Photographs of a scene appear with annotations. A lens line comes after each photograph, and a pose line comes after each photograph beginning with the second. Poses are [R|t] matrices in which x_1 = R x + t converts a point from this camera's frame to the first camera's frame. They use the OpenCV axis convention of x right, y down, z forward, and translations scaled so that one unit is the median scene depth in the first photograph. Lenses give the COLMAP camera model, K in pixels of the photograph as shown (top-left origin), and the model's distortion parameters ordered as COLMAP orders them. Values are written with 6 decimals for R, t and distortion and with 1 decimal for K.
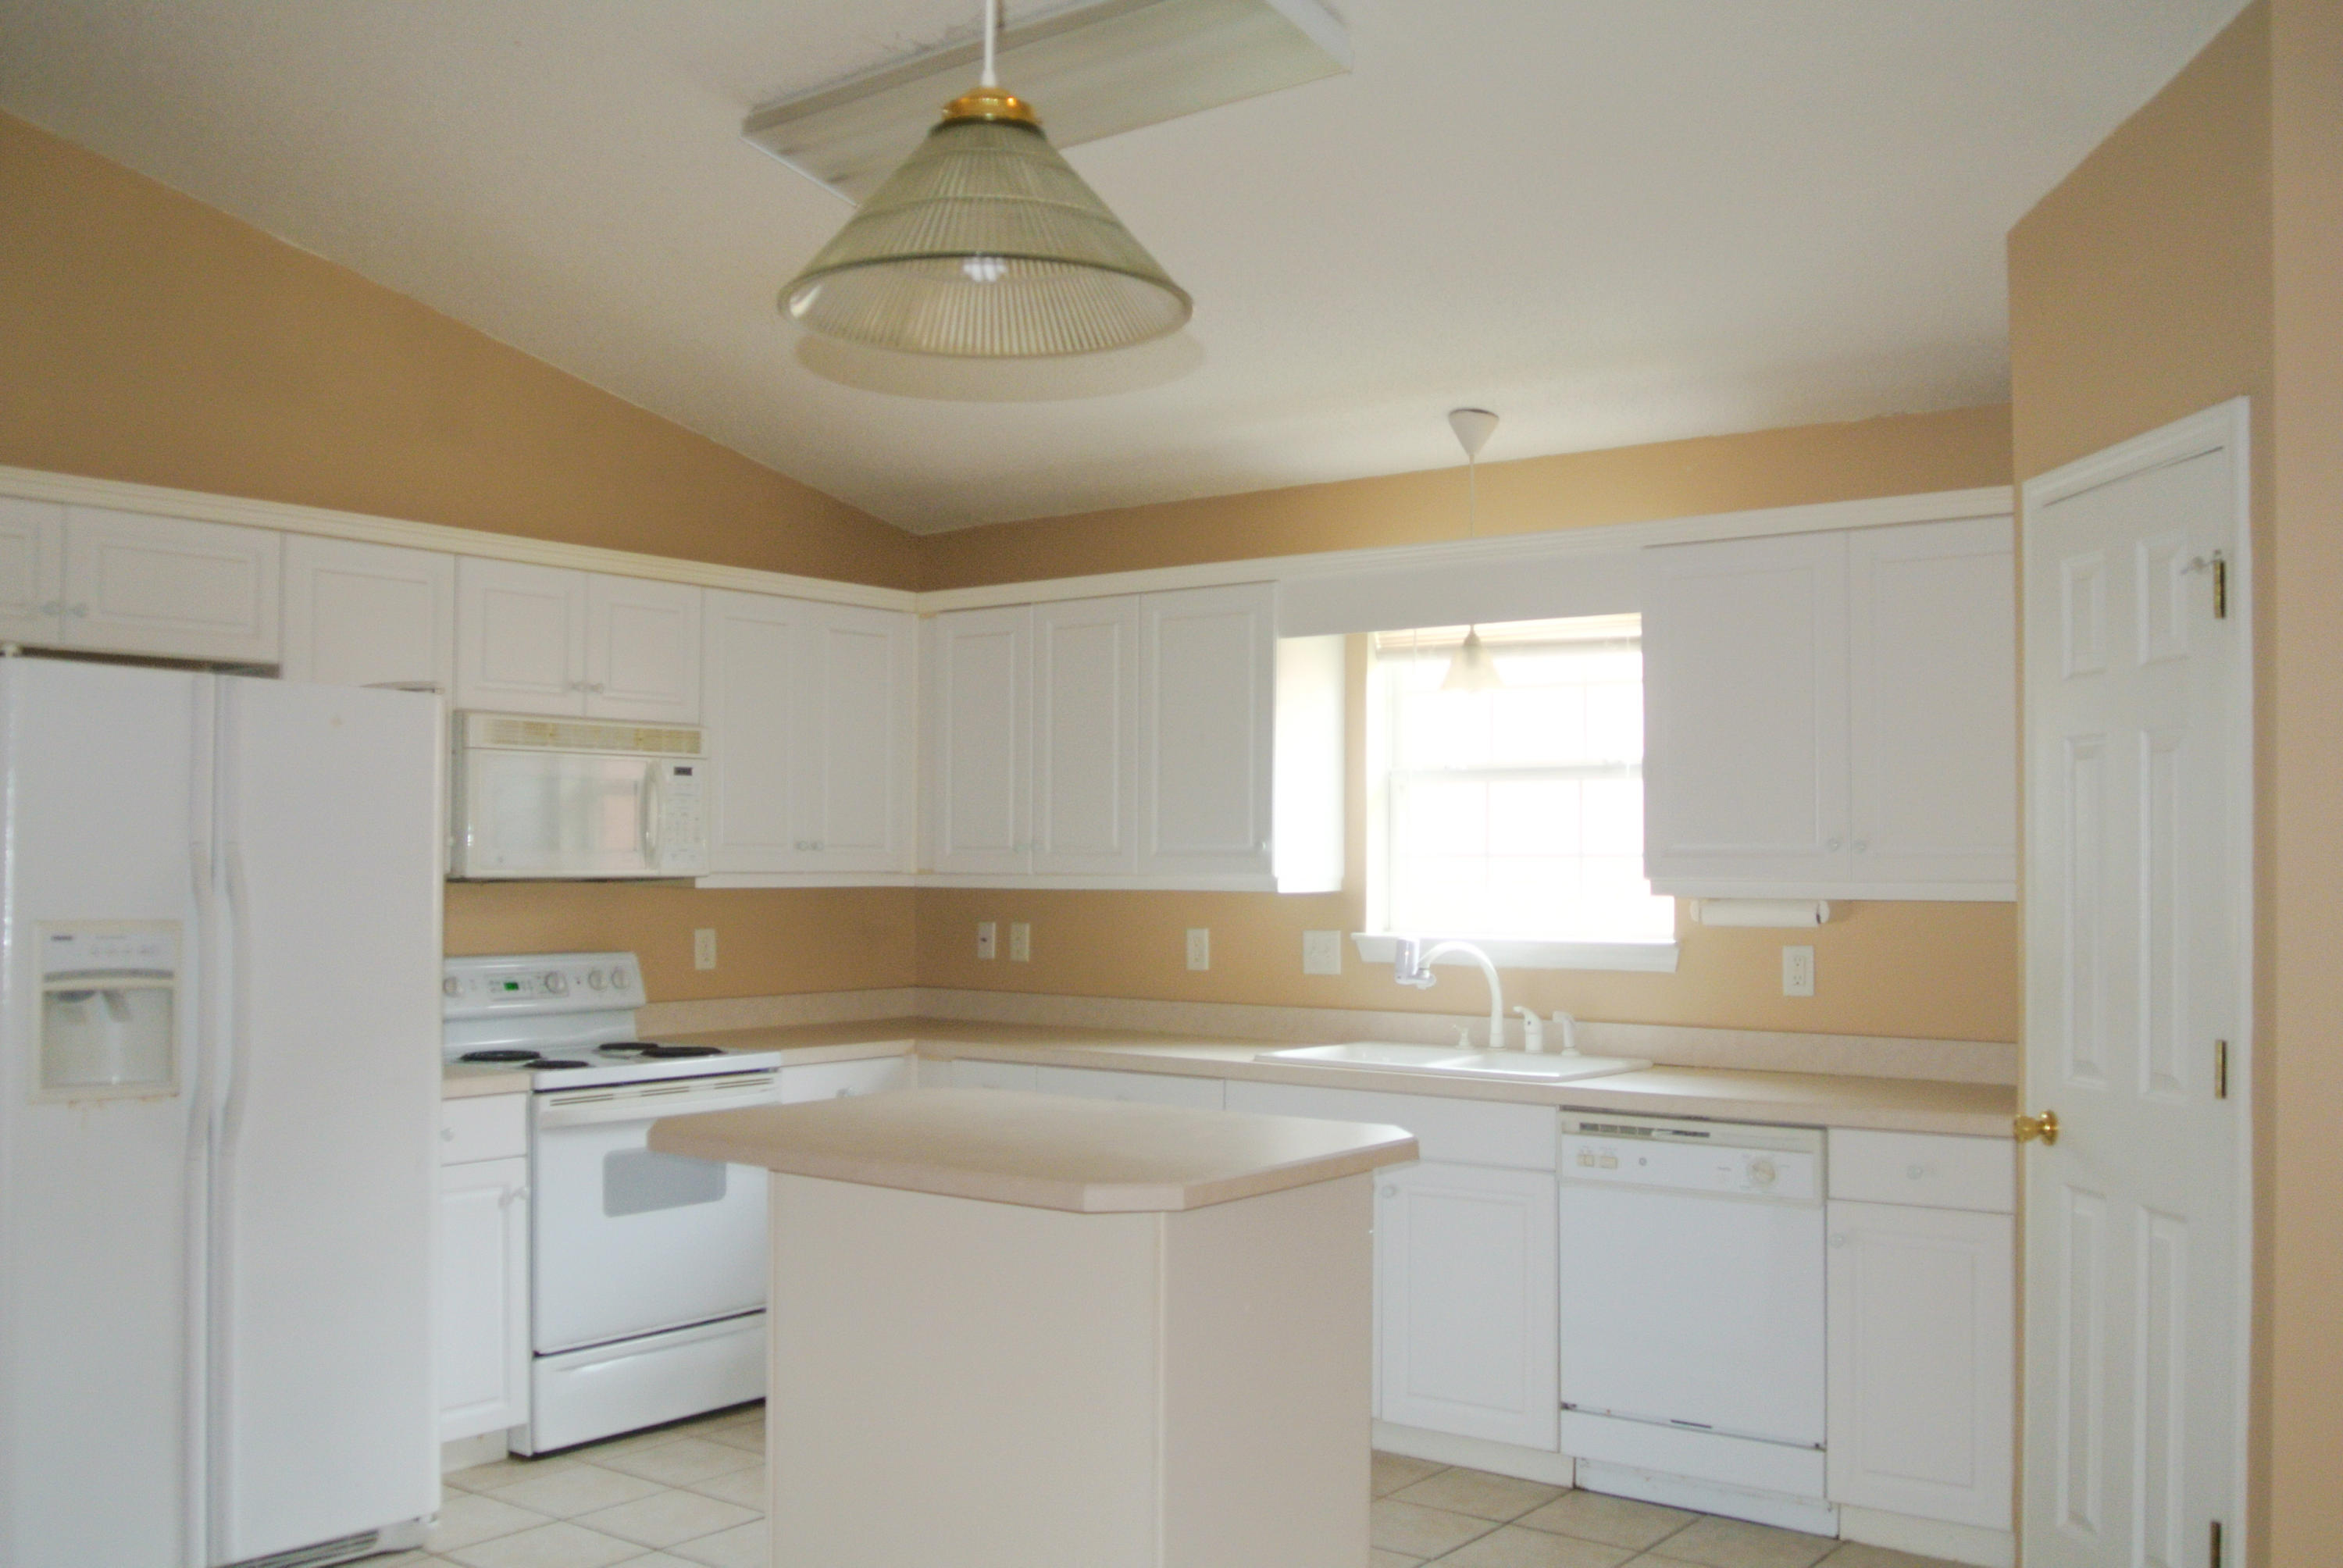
lens RADIAL K [[2190.7, 0, 1170.7], [0, 2190.7, 787.3], [0, 0, 1]] dist [-0.014130, 0.000000]
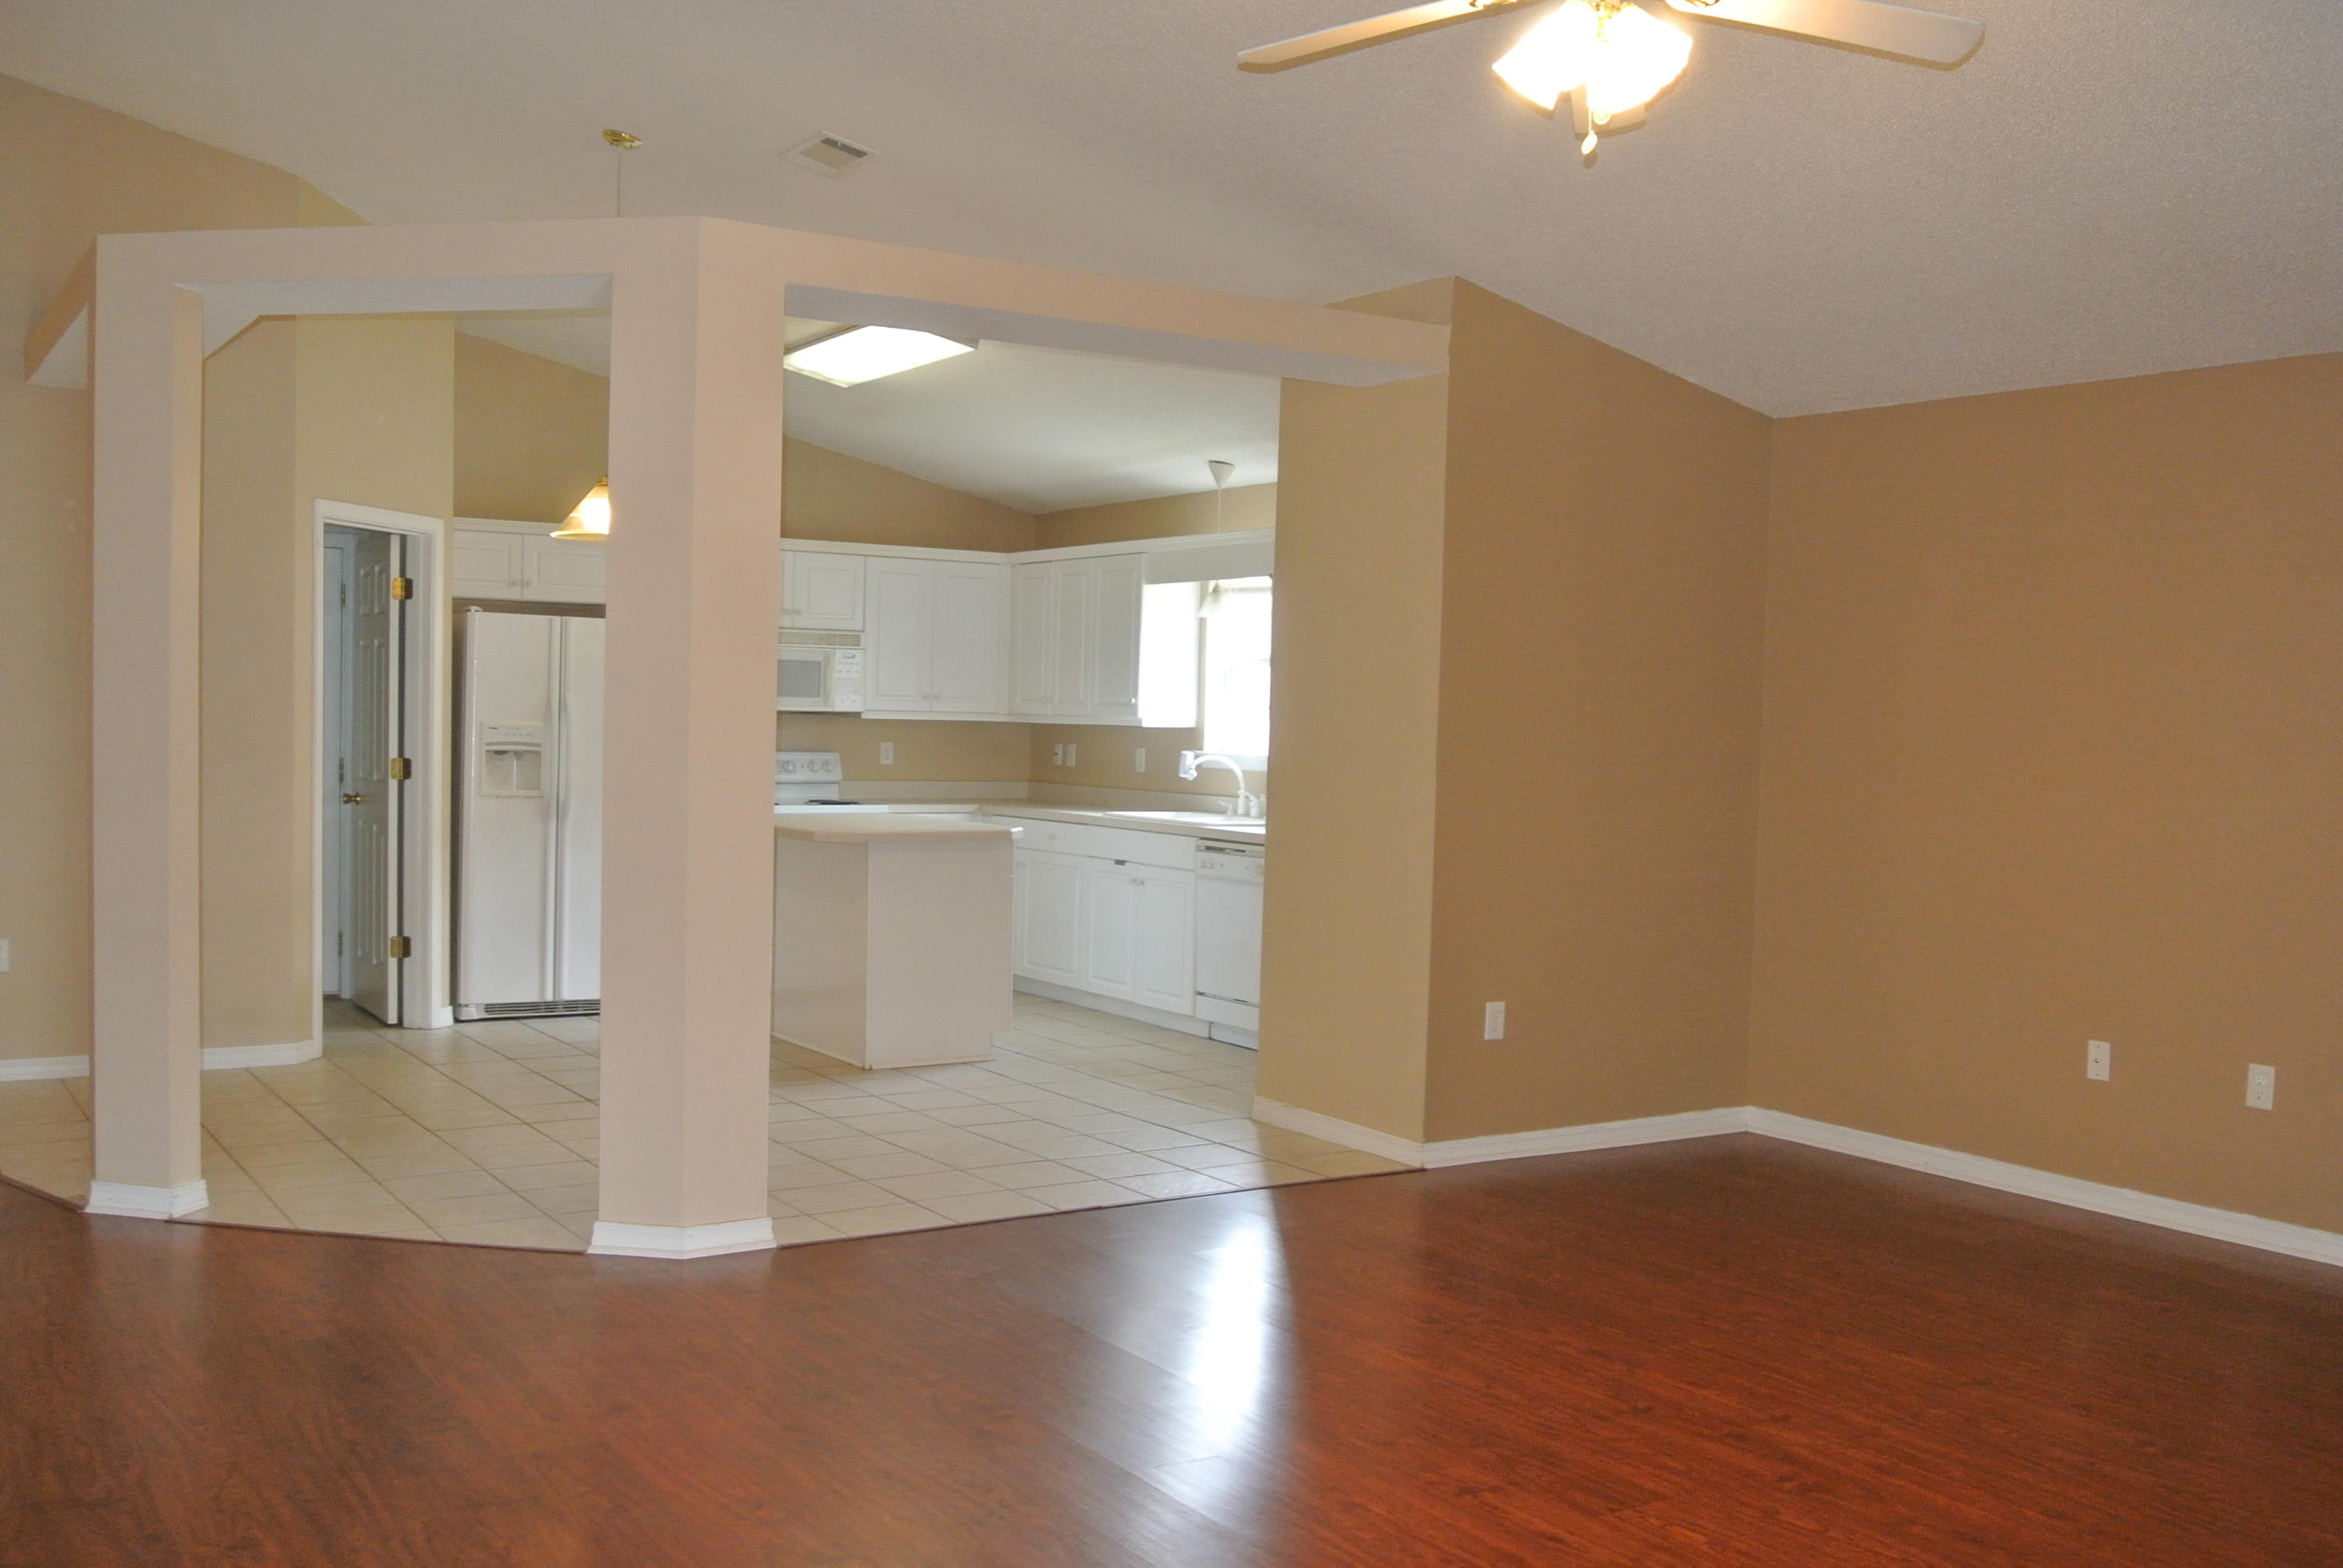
lens RADIAL K [[2190.7, 0, 1172.4], [0, 2190.7, 784.6], [0, 0, 1]] dist [-0.014130, 0.000000]
pose [[0.939836, 0.028770, -0.340412, 0.688015], [-0.007949, 0.998019, 0.062402, -0.016716], [0.341533, -0.055942, 0.938203, -0.682629]]
